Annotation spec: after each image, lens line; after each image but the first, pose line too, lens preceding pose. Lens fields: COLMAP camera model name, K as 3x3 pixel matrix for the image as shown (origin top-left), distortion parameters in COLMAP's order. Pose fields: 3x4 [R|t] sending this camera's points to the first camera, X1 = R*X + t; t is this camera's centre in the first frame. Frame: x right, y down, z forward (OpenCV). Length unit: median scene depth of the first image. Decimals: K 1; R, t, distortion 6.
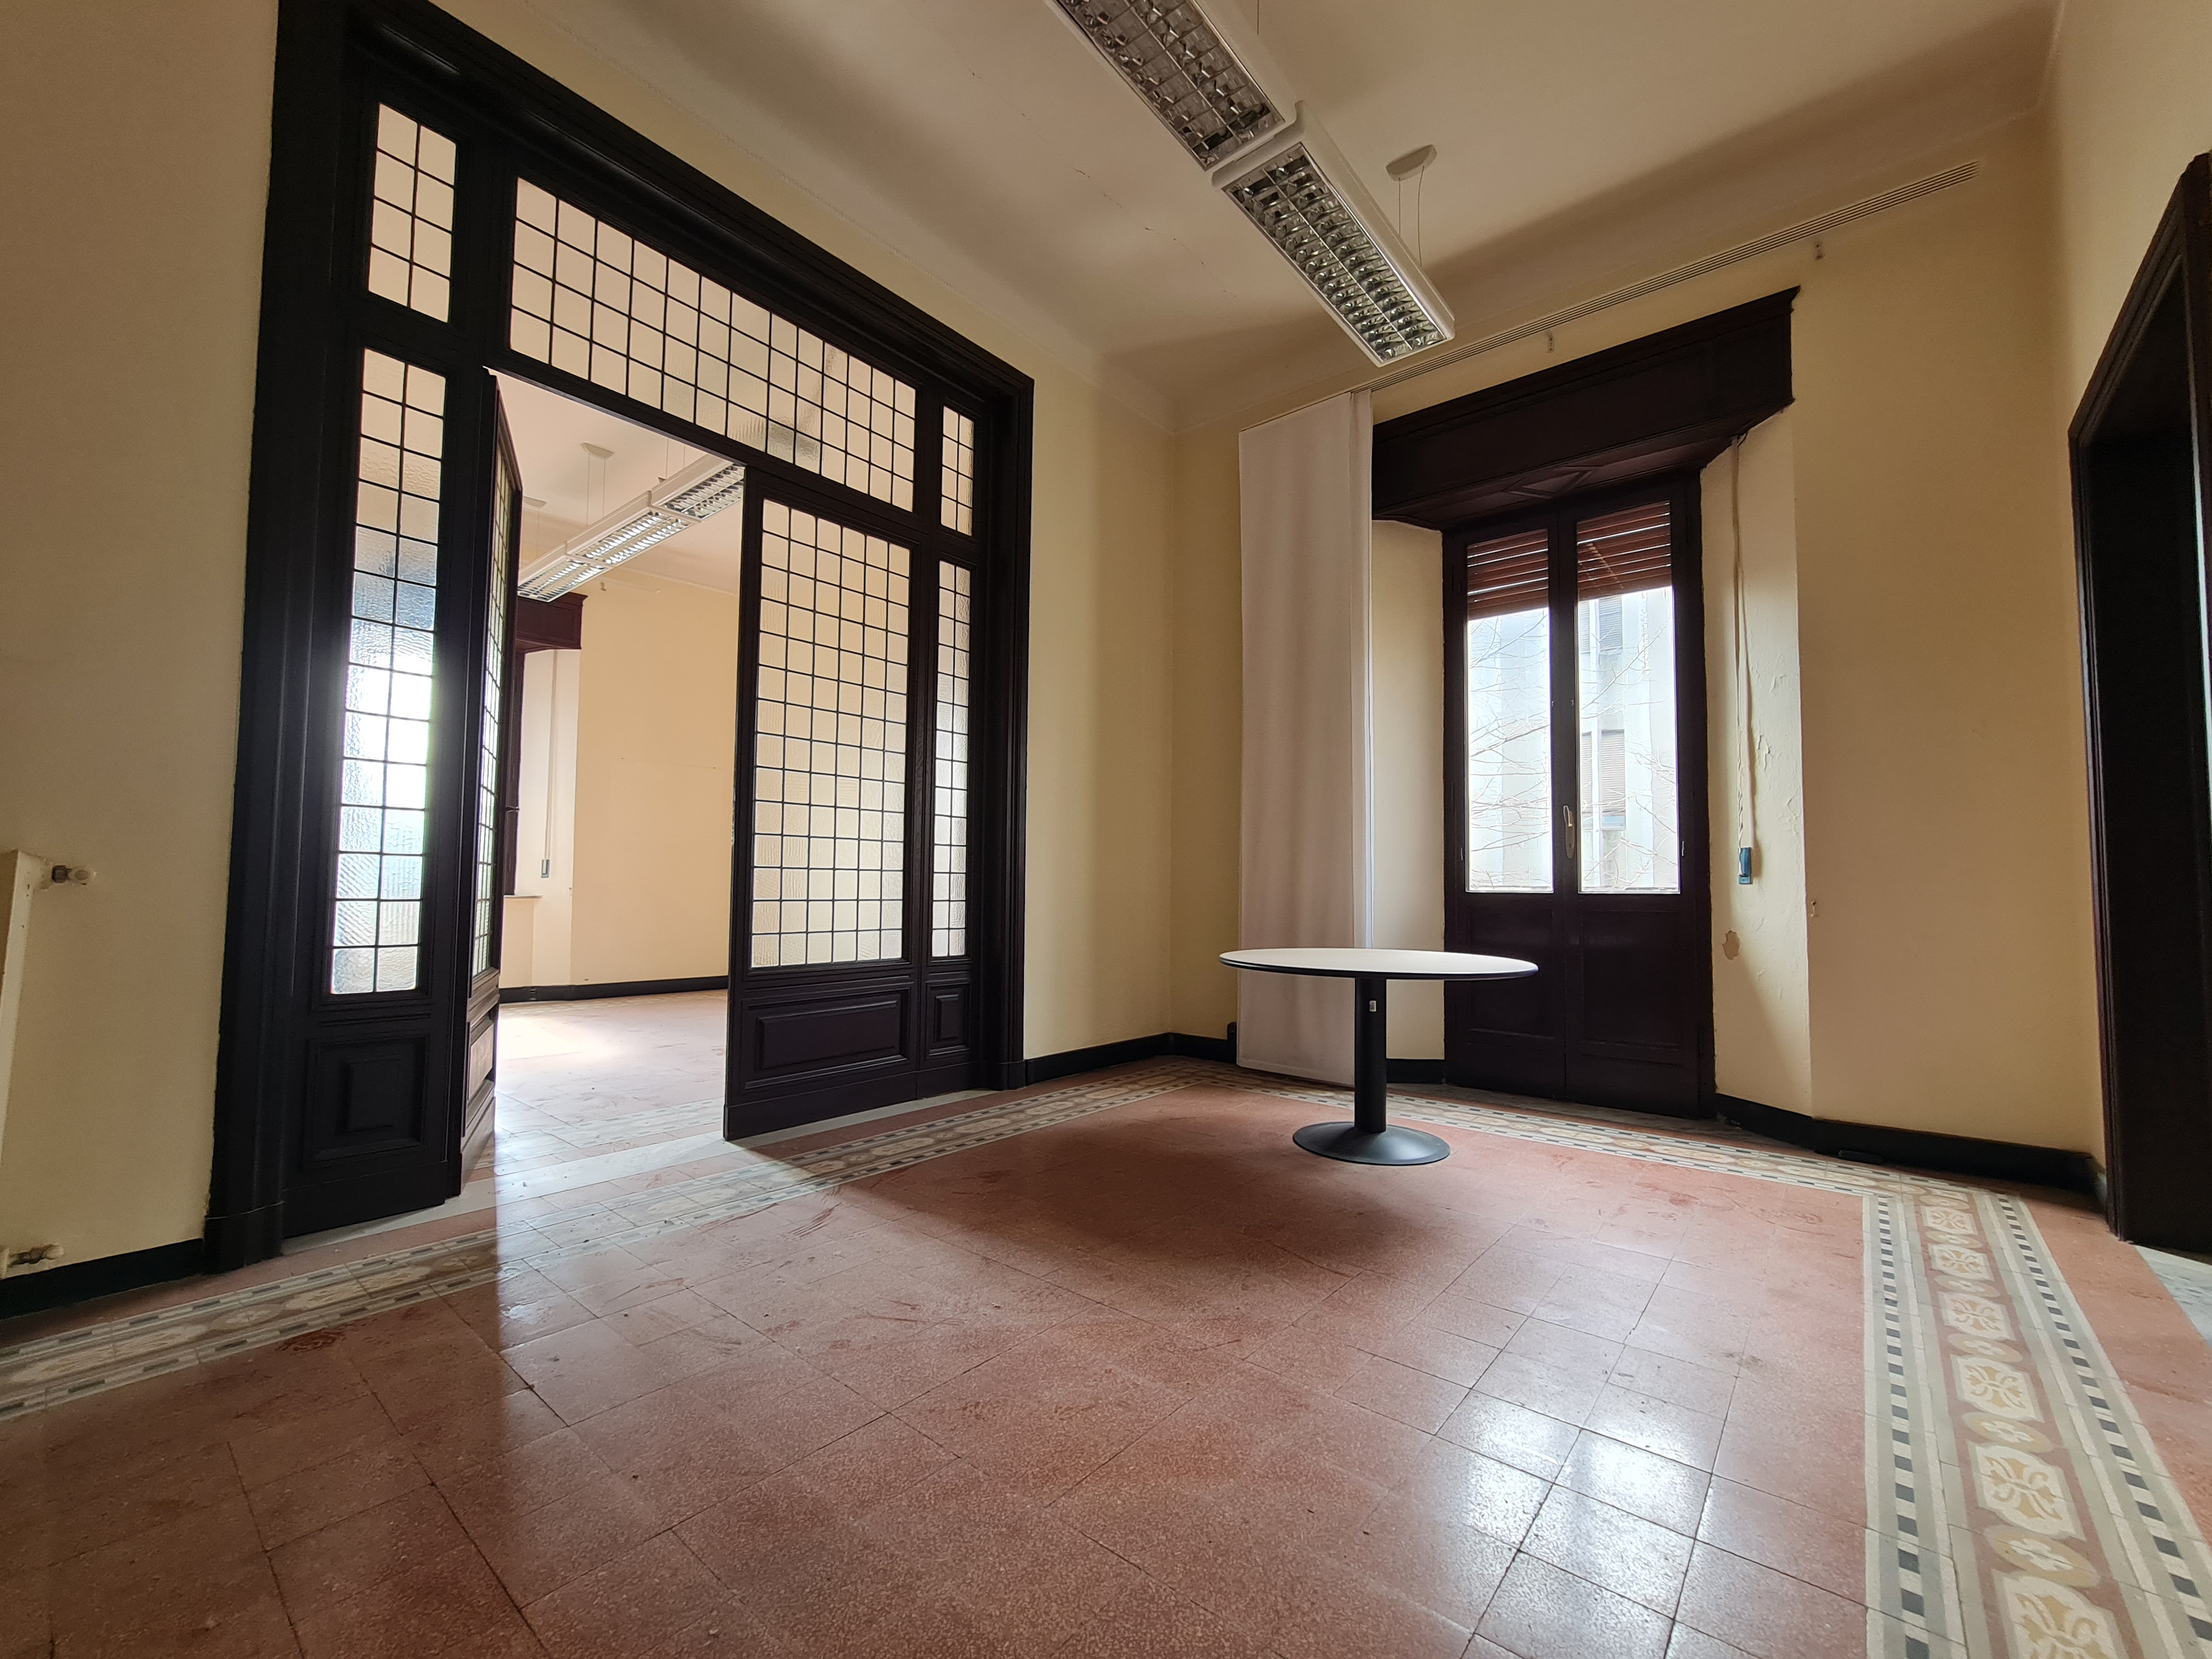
lens RADIAL K [[904.7, 0, 1106.0], [0, 904.7, 829.5], [0, 0, 1]] dist [-0.061031, -0.000030]
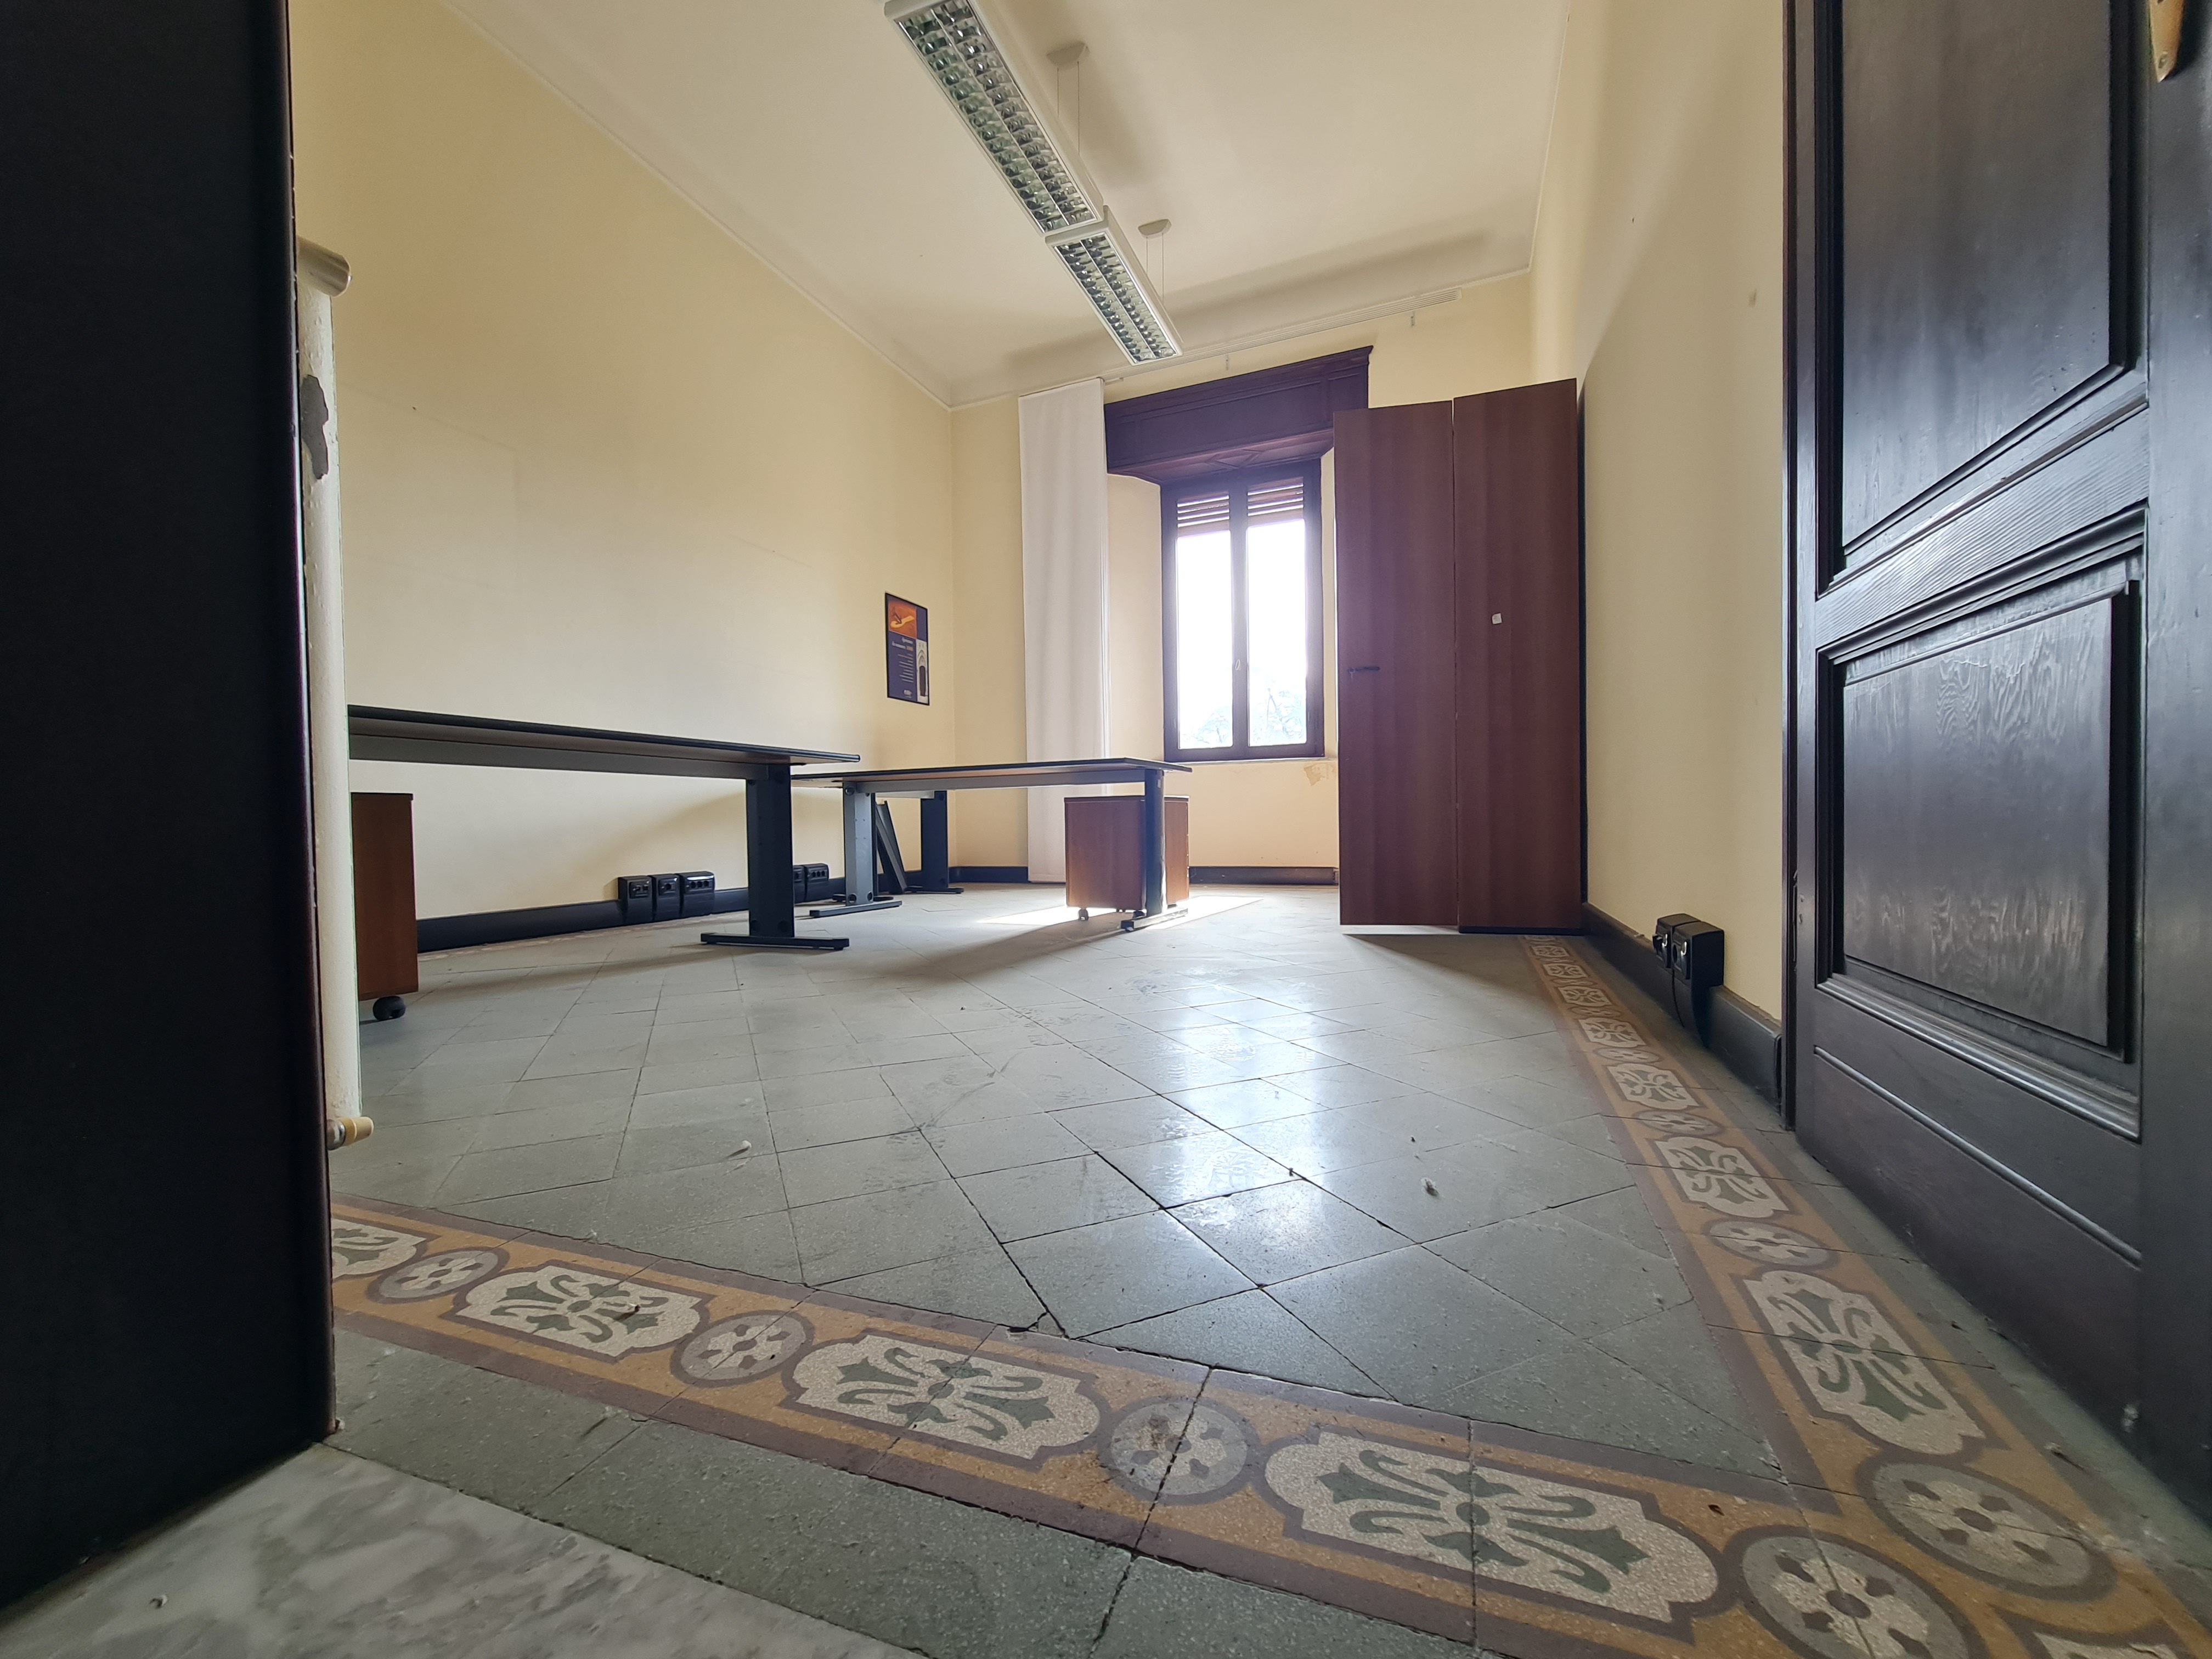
lens RADIAL K [[880.9, 0, 1106.0], [0, 880.9, 829.5], [0, 0, 1]] dist [0.000269, 0.000020]
pose [[0.947832, -0.022805, 0.317953, -0.244502], [0.005044, 0.998386, 0.056573, 0.199111], [-0.318730, -0.052018, 0.946417, -0.490396]]
